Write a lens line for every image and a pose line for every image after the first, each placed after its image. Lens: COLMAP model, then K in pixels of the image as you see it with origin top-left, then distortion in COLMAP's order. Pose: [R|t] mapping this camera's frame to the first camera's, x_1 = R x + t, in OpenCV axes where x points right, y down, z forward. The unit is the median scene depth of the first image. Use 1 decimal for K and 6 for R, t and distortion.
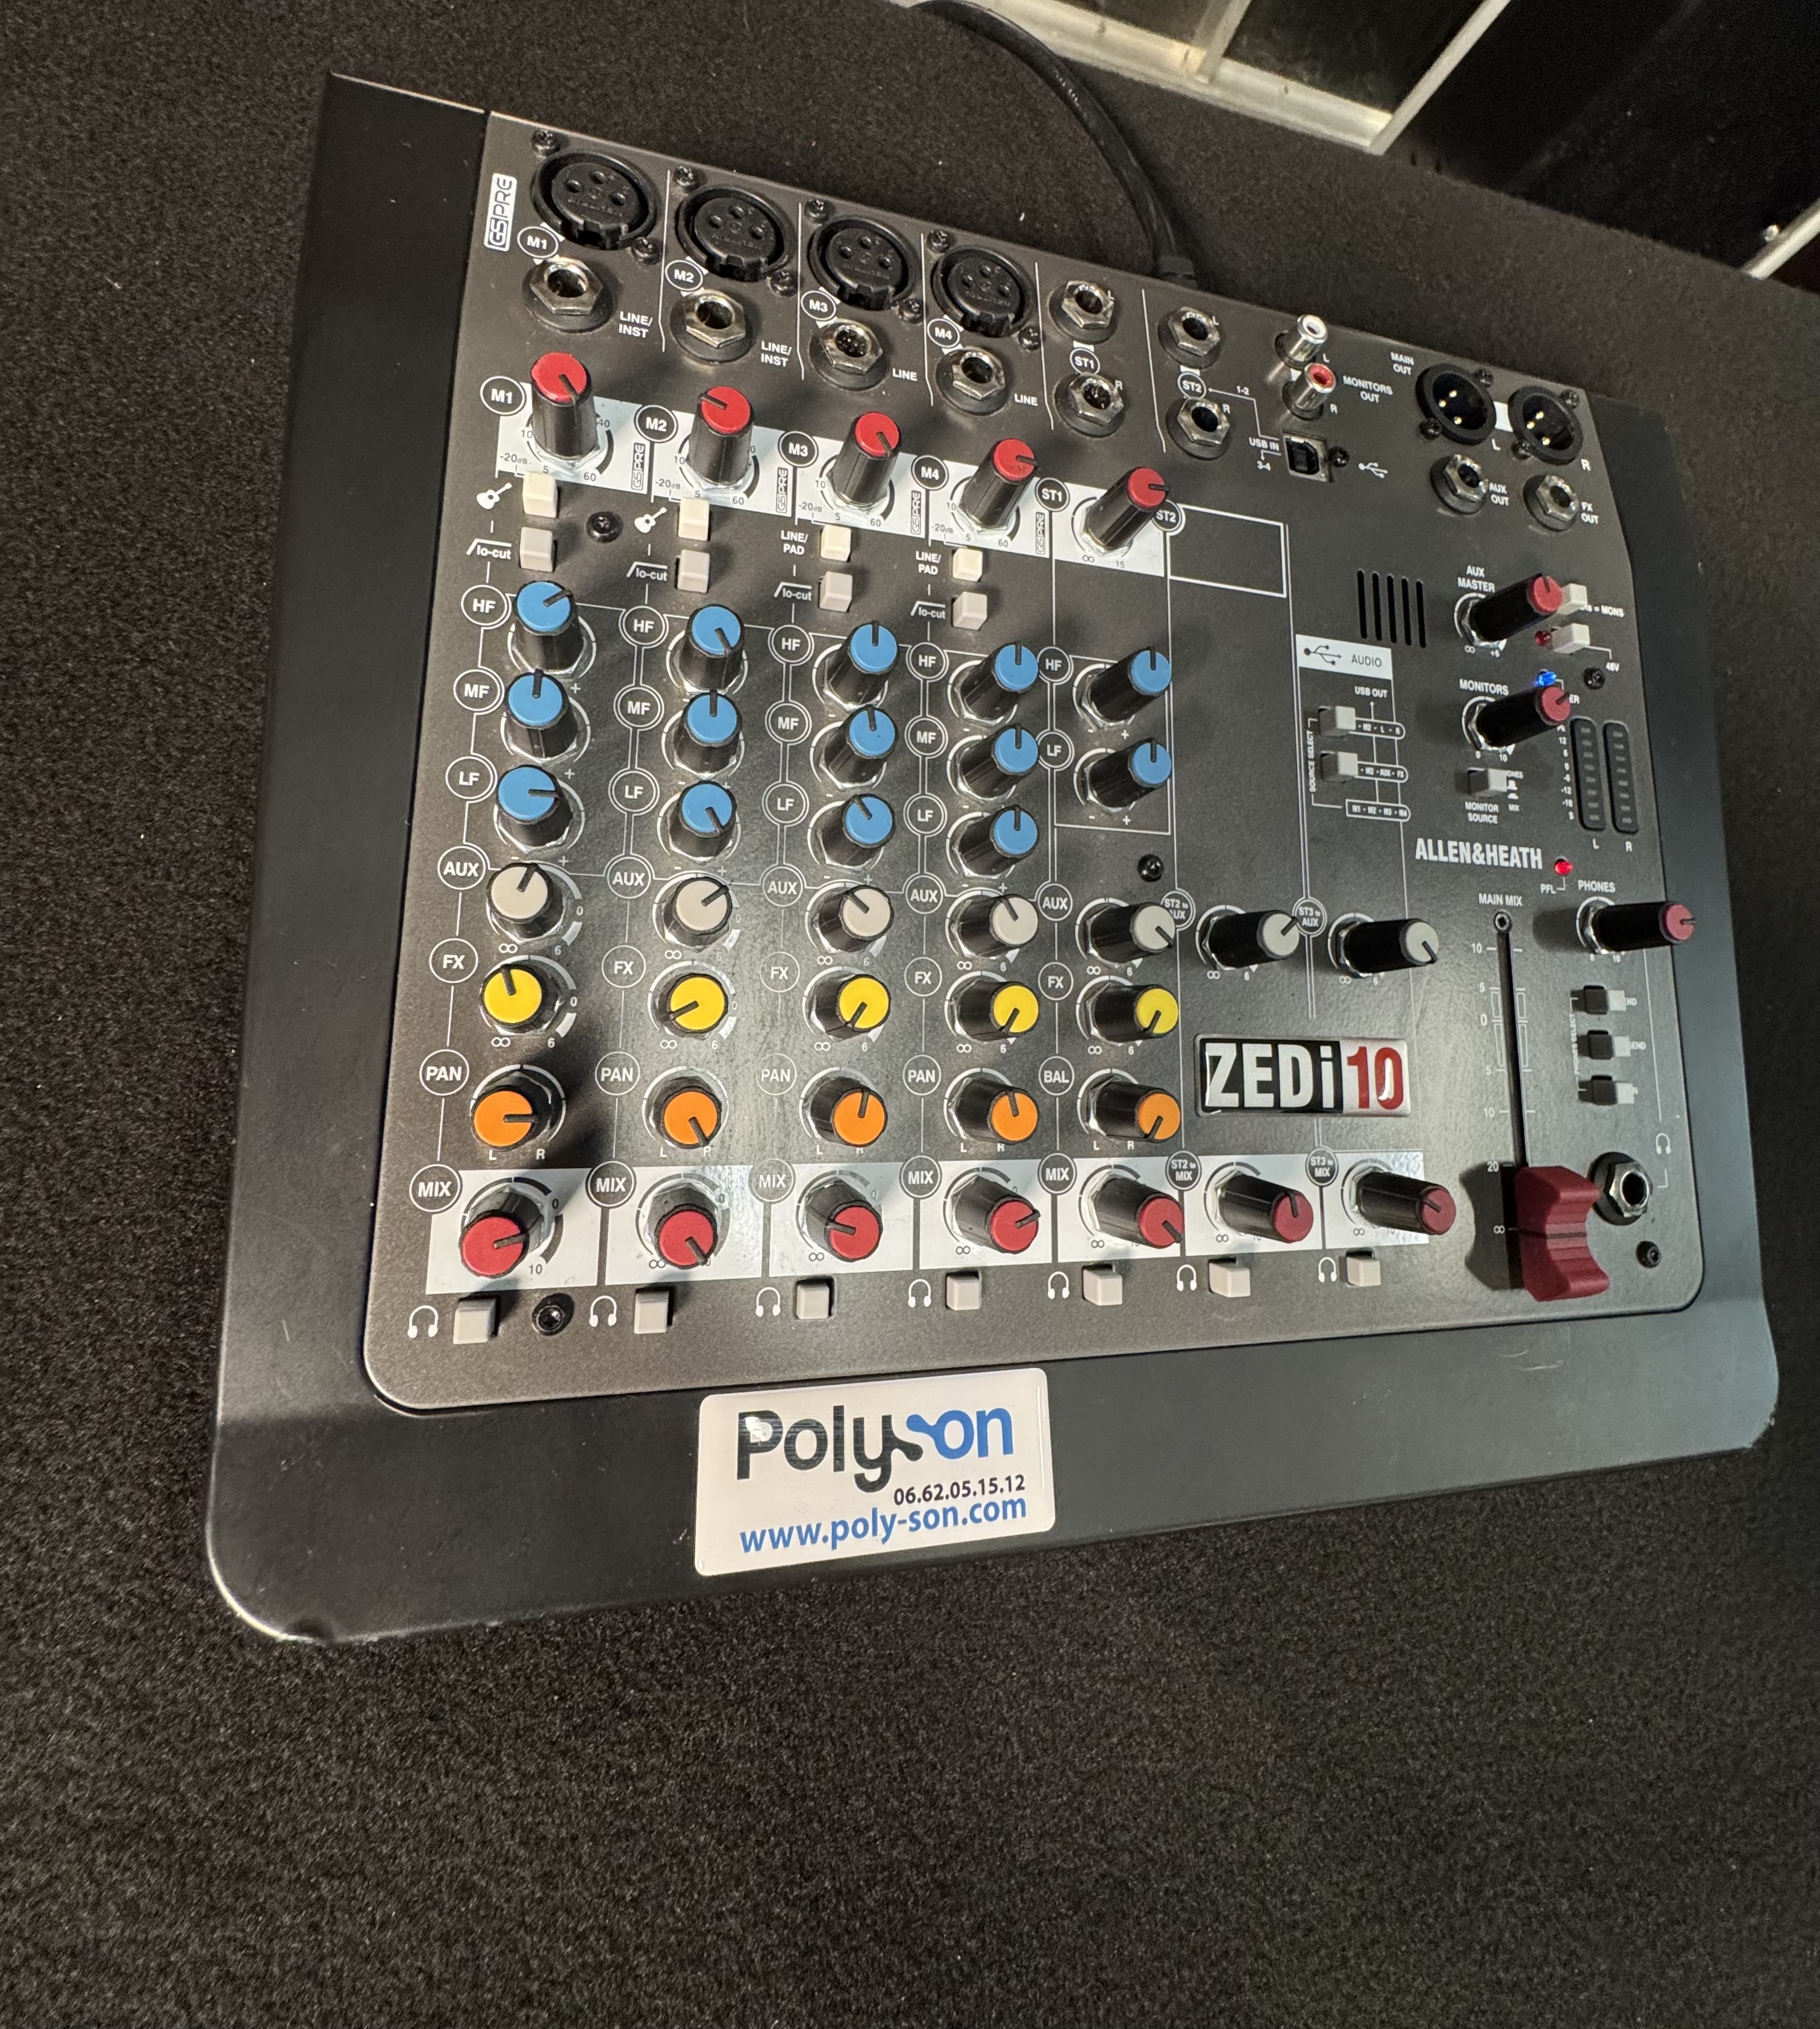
lens RADIAL K [[1054.6, 0, 963.3], [0, 1054.6, 943.4], [0, 0, 1]] dist [-0.003823, -0.000220]
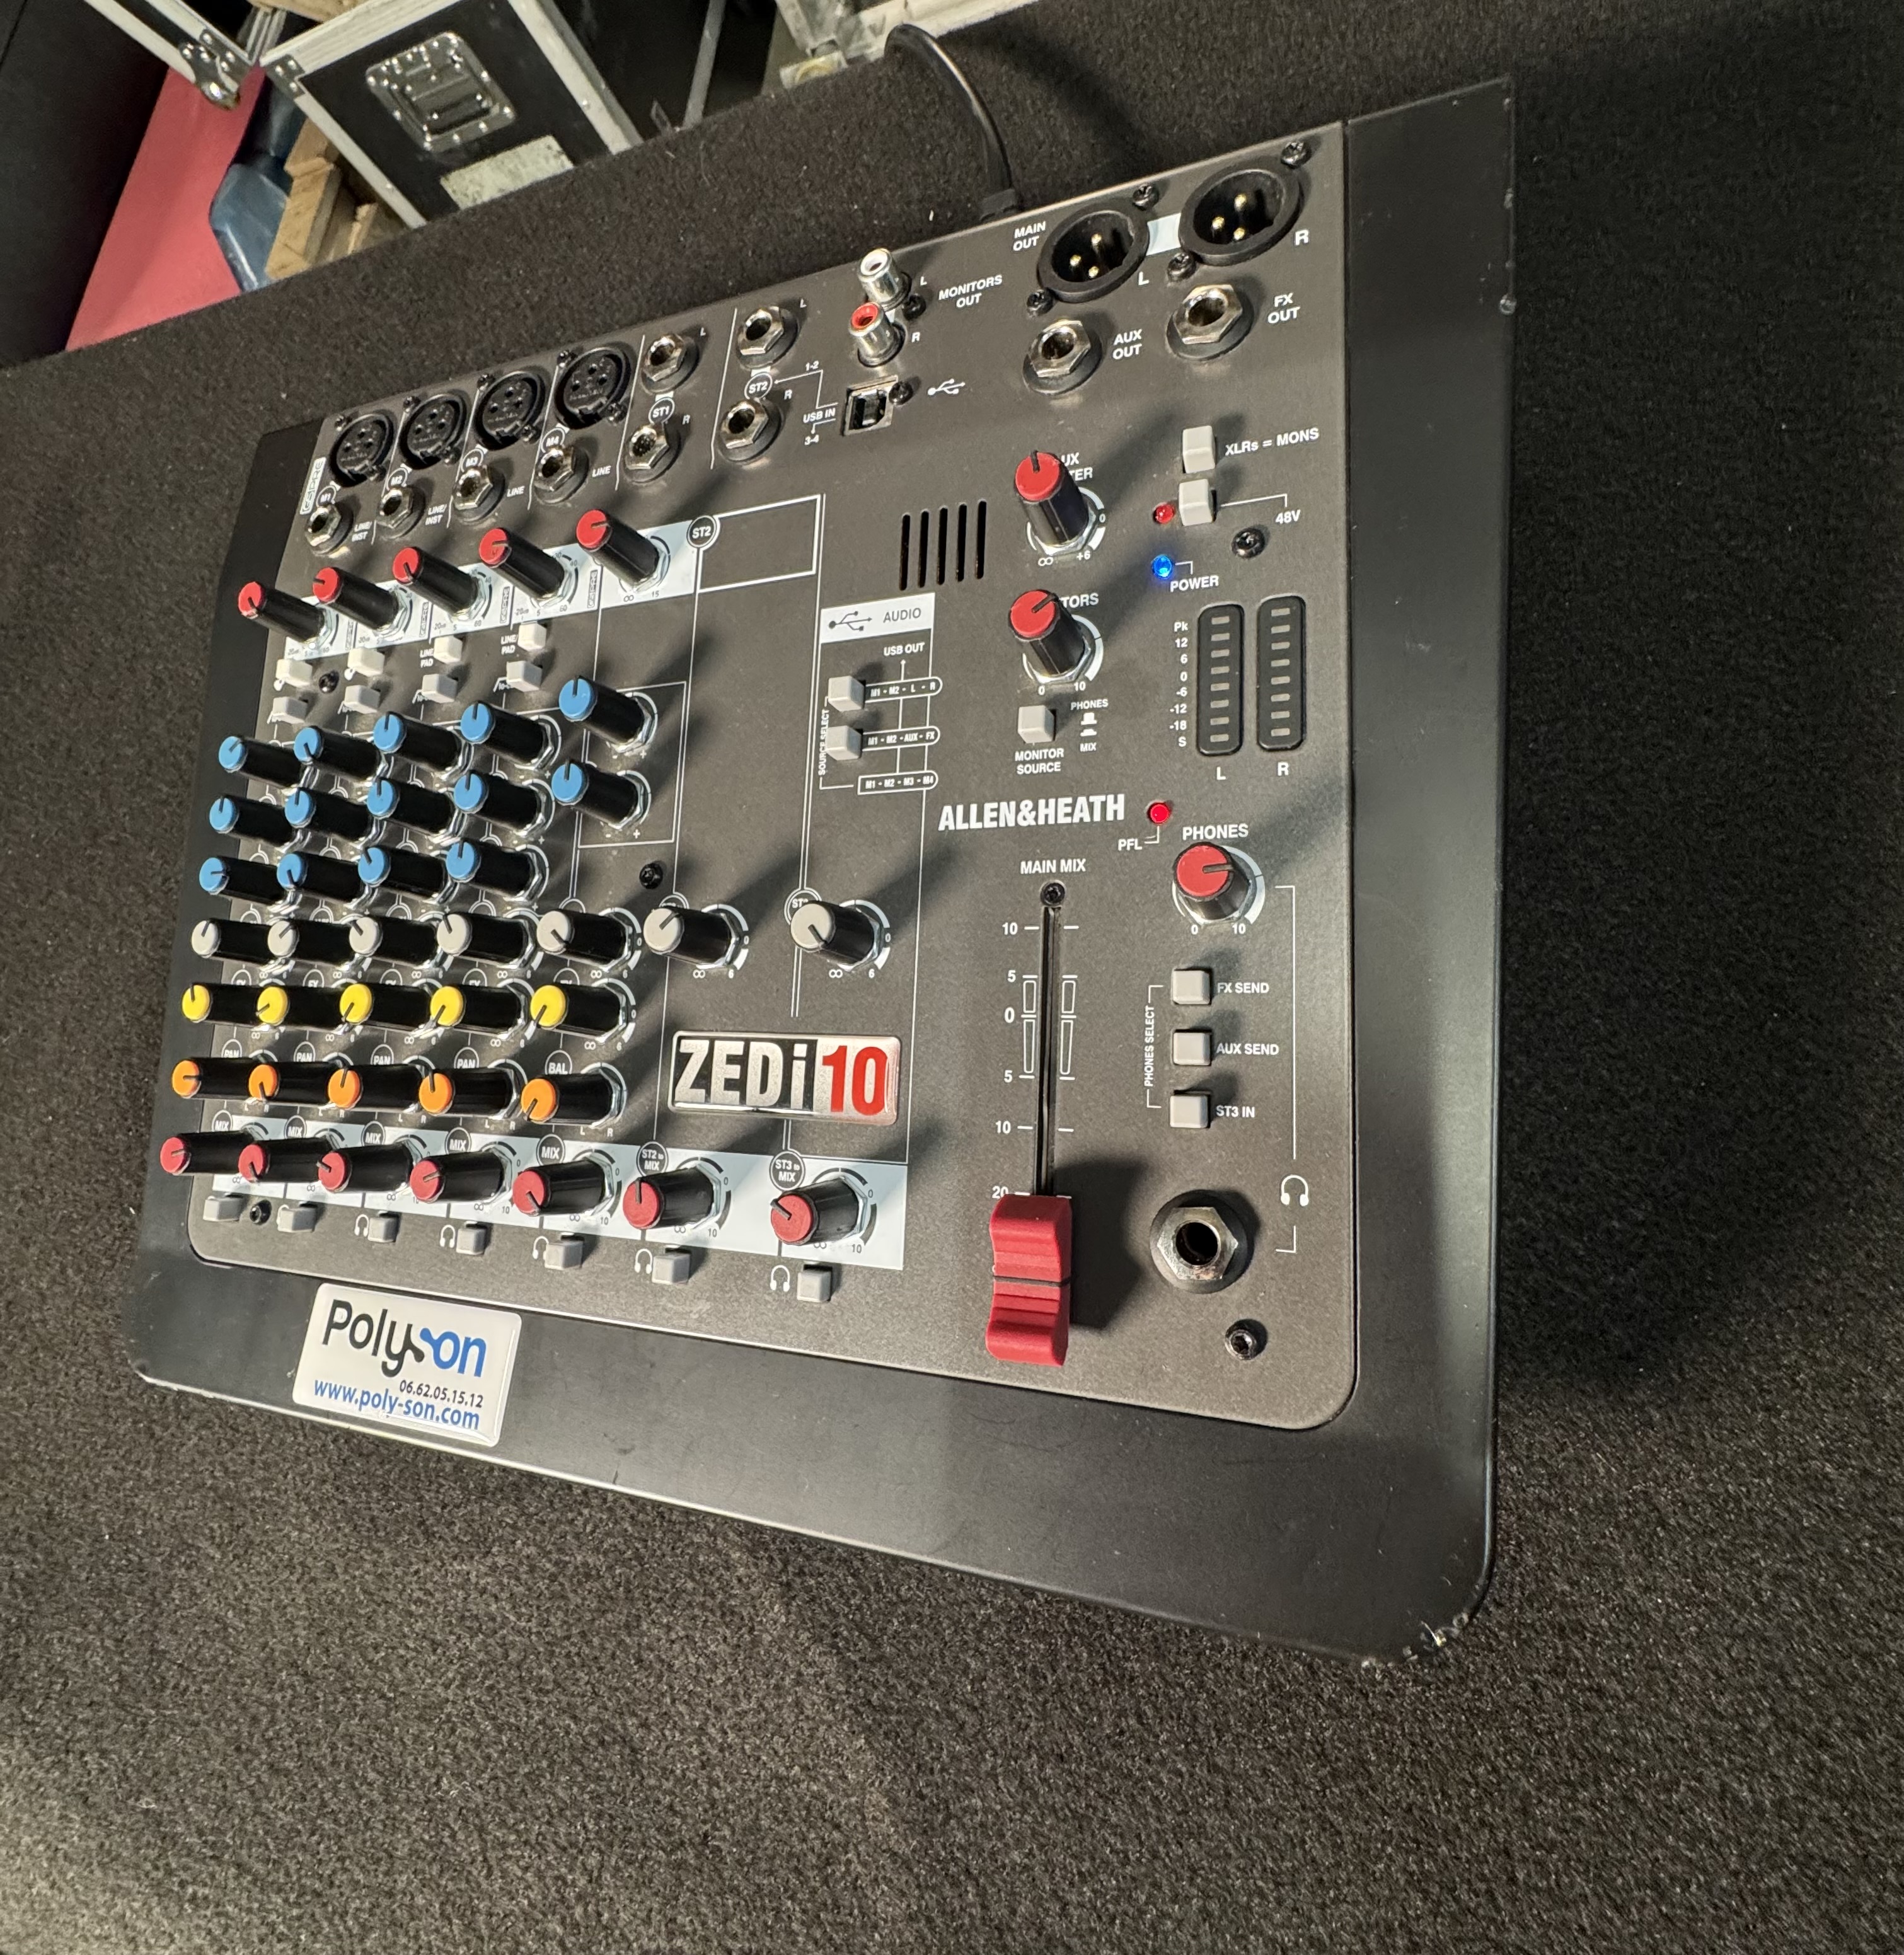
lens RADIAL K [[1110.0, 0, 958.5], [0, 1110.0, 966.9], [0, 0, 1]] dist [-0.003345, -0.000544]
pose [[0.757009, -0.043137, -0.651979, 1.058165], [0.043544, 0.998931, -0.015533, 0.047918], [0.651952, -0.016631, 0.758078, 0.326246]]
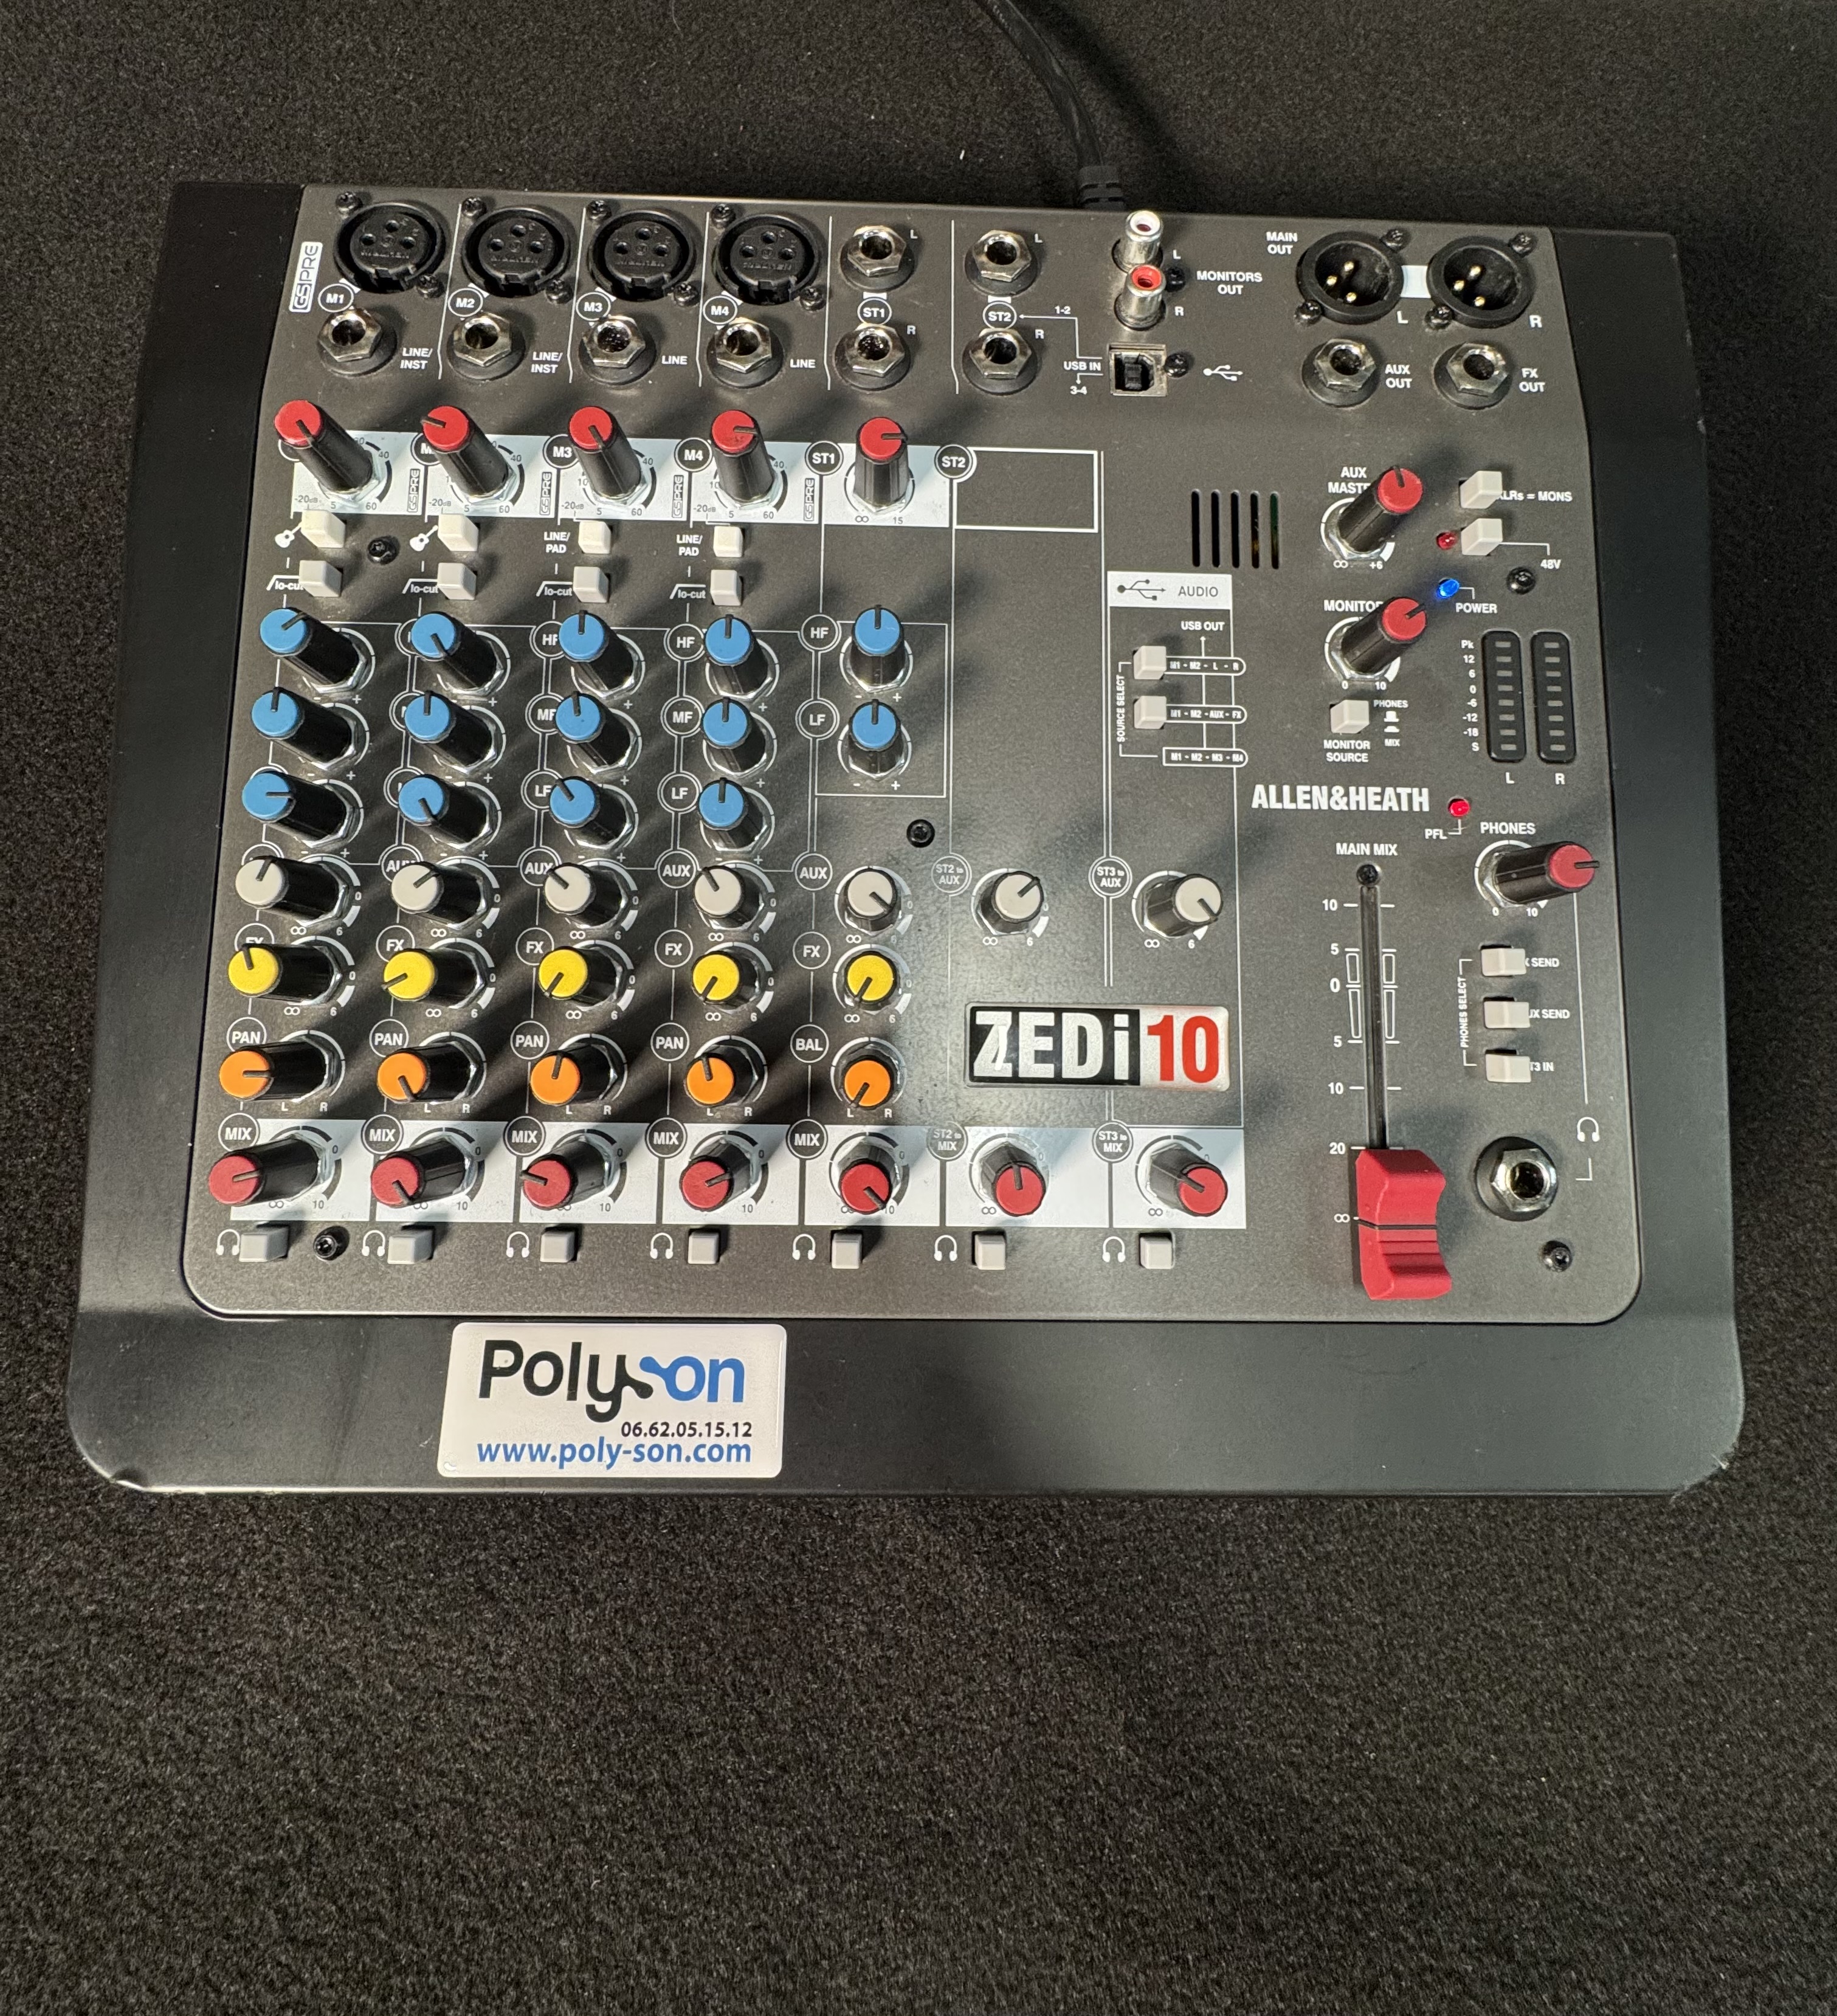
lens RADIAL K [[968.6, 0, 929.4], [0, 968.6, 982.4], [0, 0, 1]] dist [-0.004740, 0.002119]
pose [[0.961461, -0.011495, -0.274701, 0.400067], [0.027112, 0.998220, 0.053121, 0.017785], [0.273601, -0.058522, 0.960061, 0.122881]]
